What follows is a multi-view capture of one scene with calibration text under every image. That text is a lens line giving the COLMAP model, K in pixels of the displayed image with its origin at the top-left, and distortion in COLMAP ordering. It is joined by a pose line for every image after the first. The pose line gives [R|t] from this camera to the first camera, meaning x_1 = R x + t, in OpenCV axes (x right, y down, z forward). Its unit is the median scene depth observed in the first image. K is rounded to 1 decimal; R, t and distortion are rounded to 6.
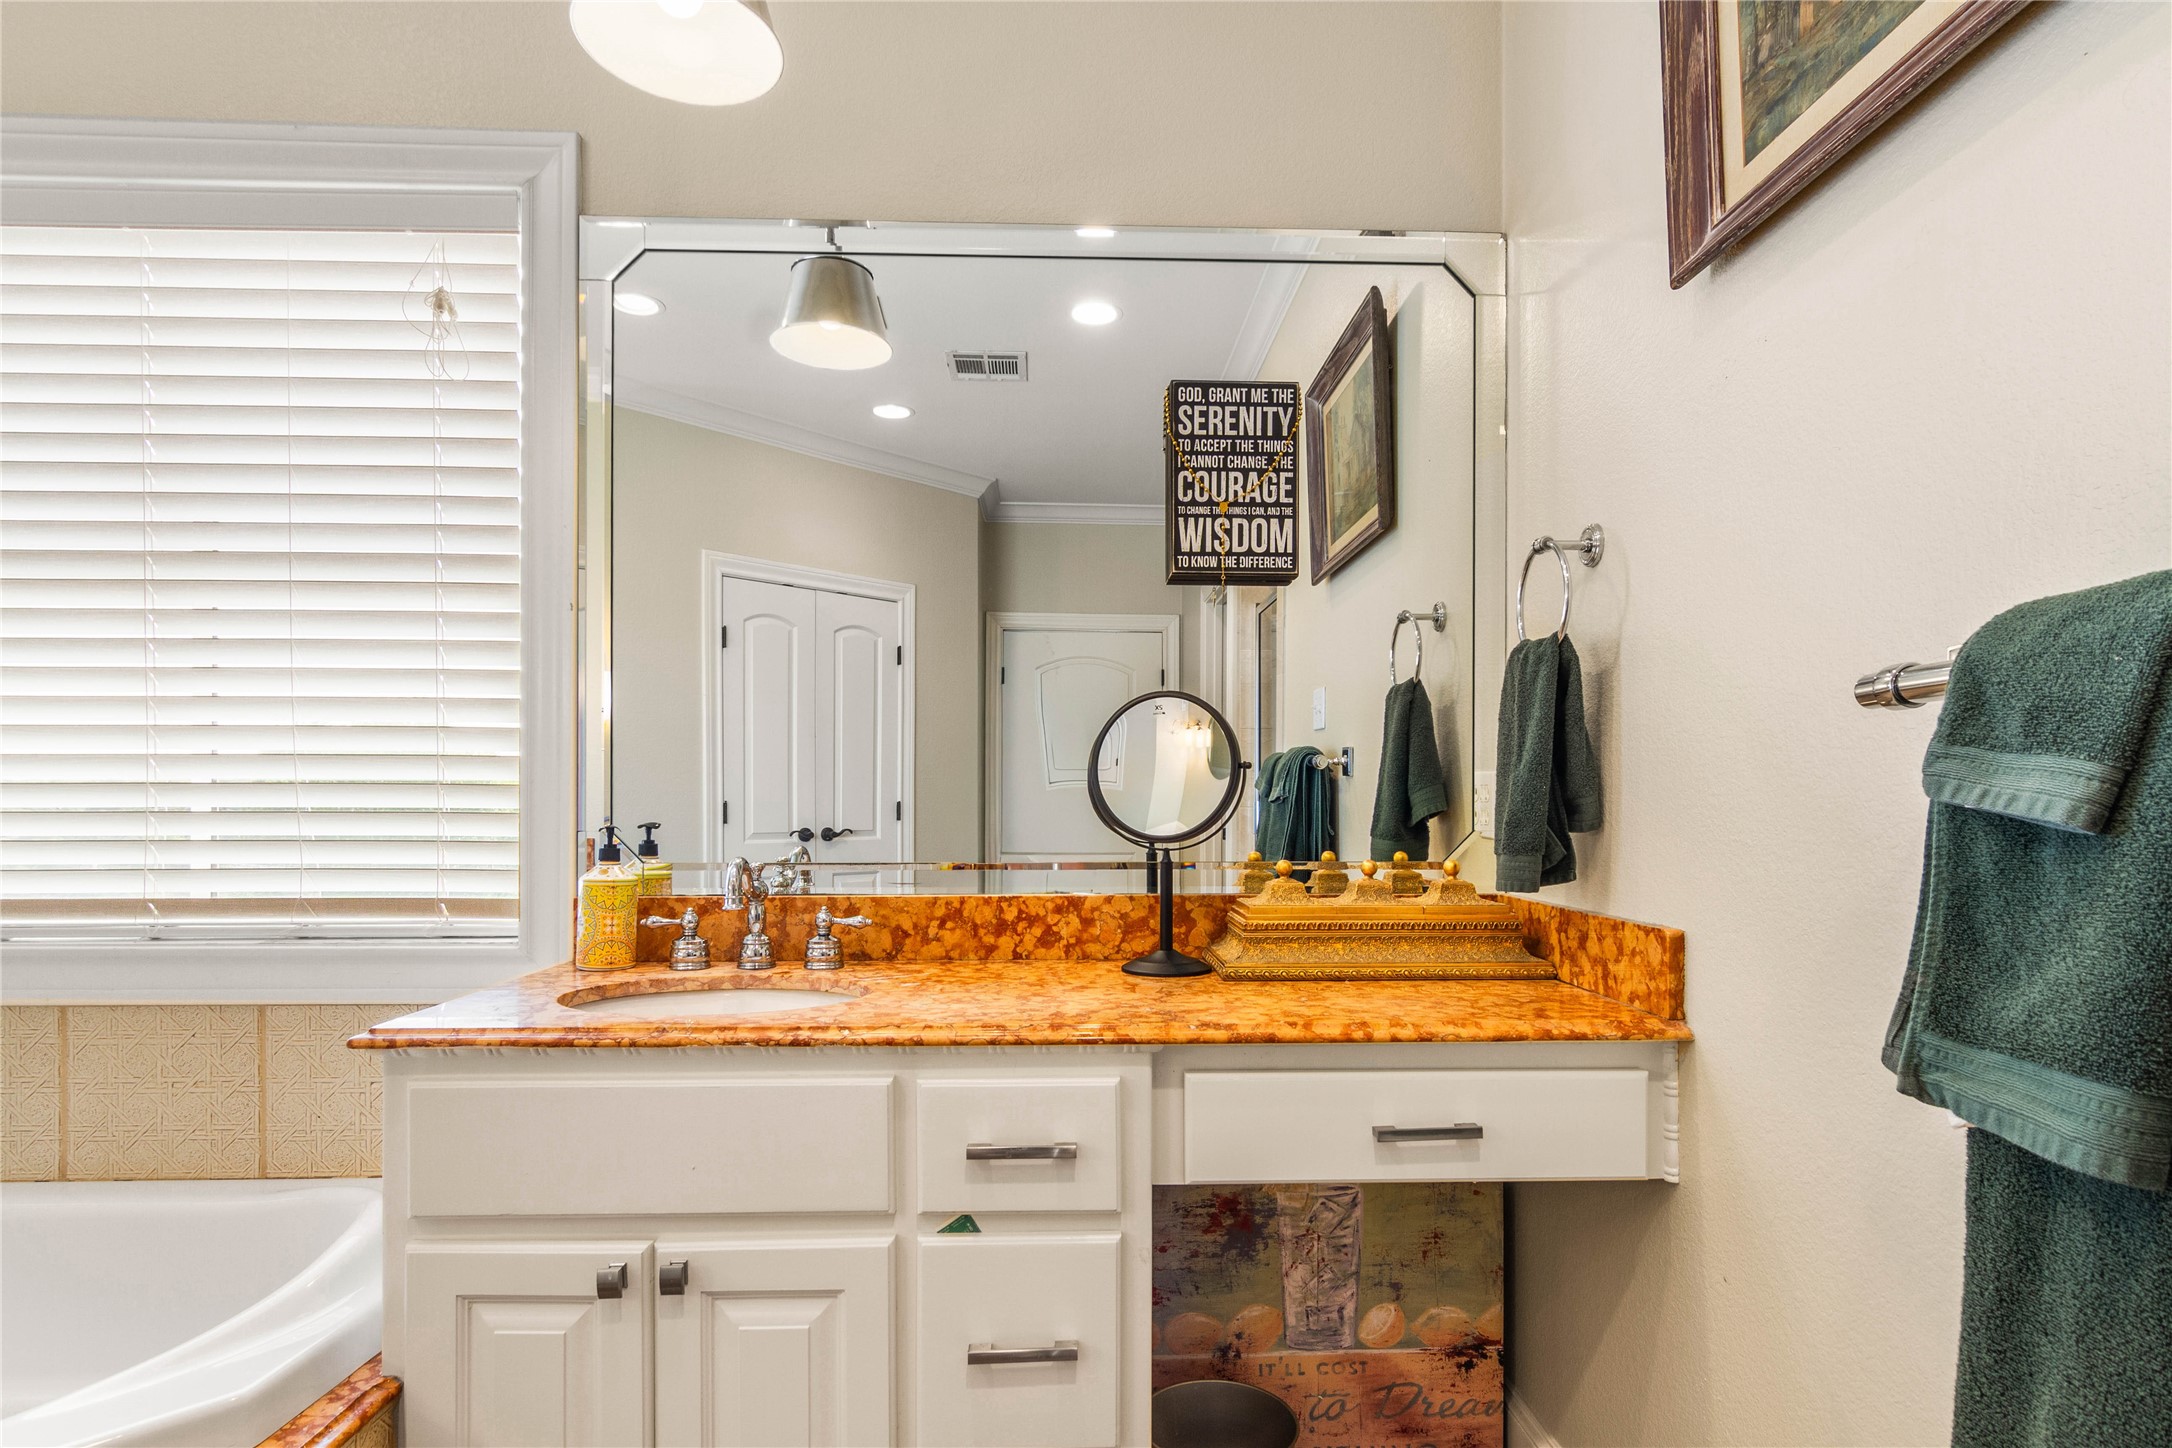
lens RADIAL K [[1131.3, 0, 1087.5], [0, 1131.3, 817.5], [0, 0, 1]] dist [-0.001926, 0.004945]
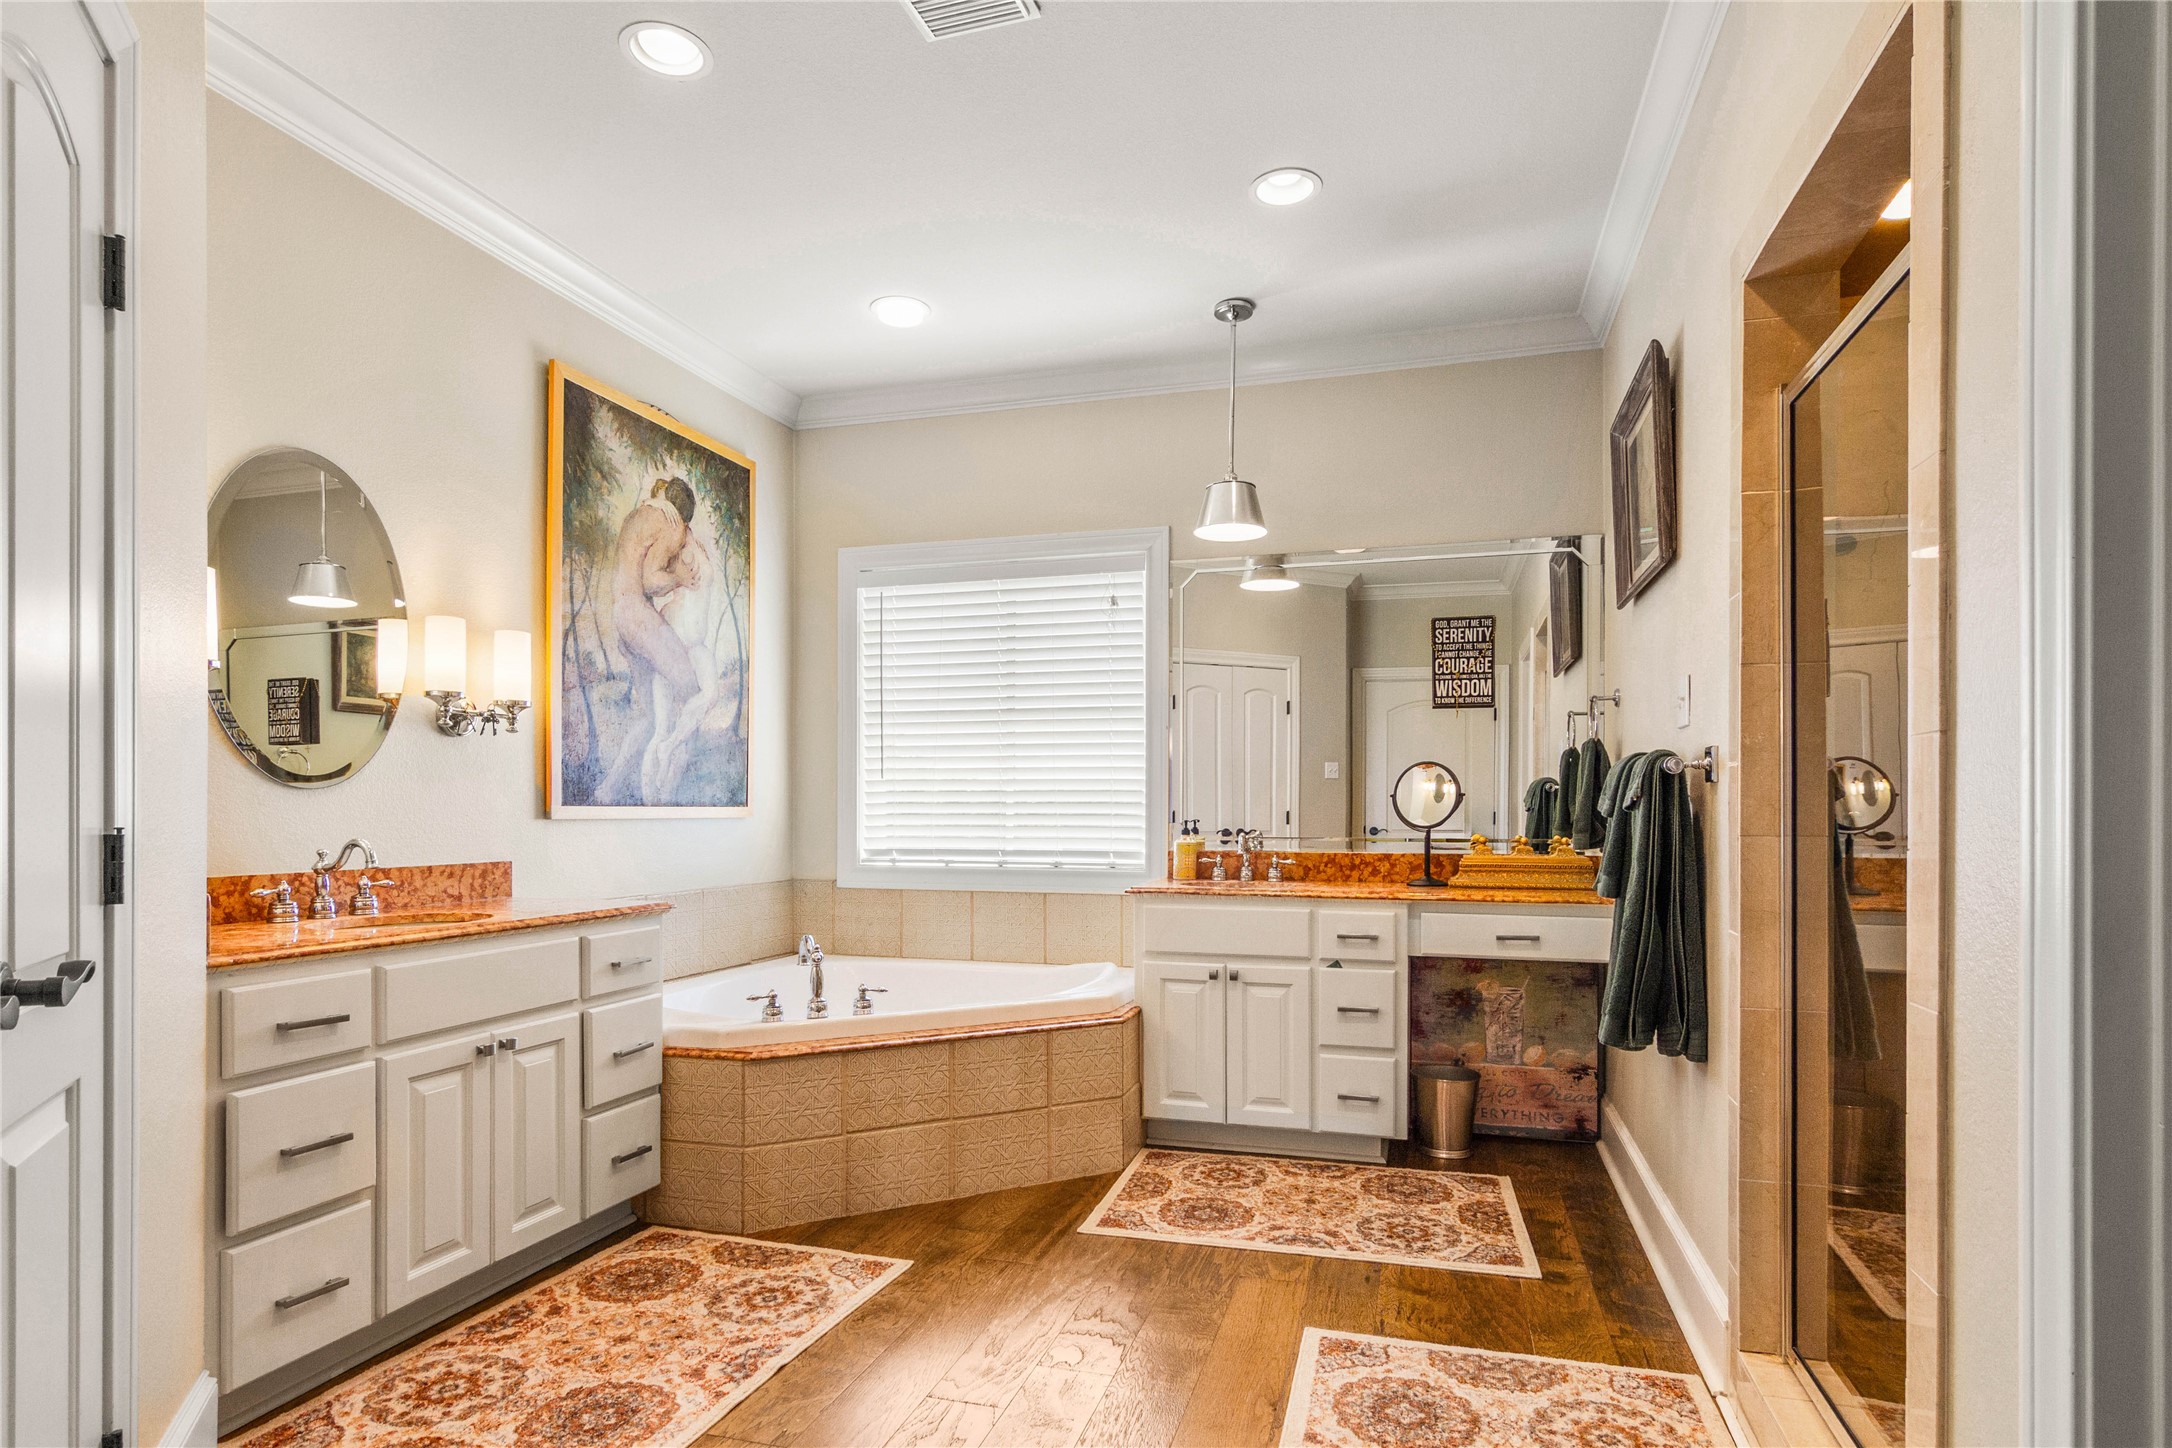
lens RADIAL K [[1131.3, 0, 1090.0], [0, 1131.3, 822.9], [0, 0, 1]] dist [-0.001926, 0.004945]
pose [[0.948883, 0.003331, -0.315611, 0.136715], [-0.001415, 0.999979, 0.006300, -0.002001], [0.315625, -0.005531, 0.948868, -1.290024]]
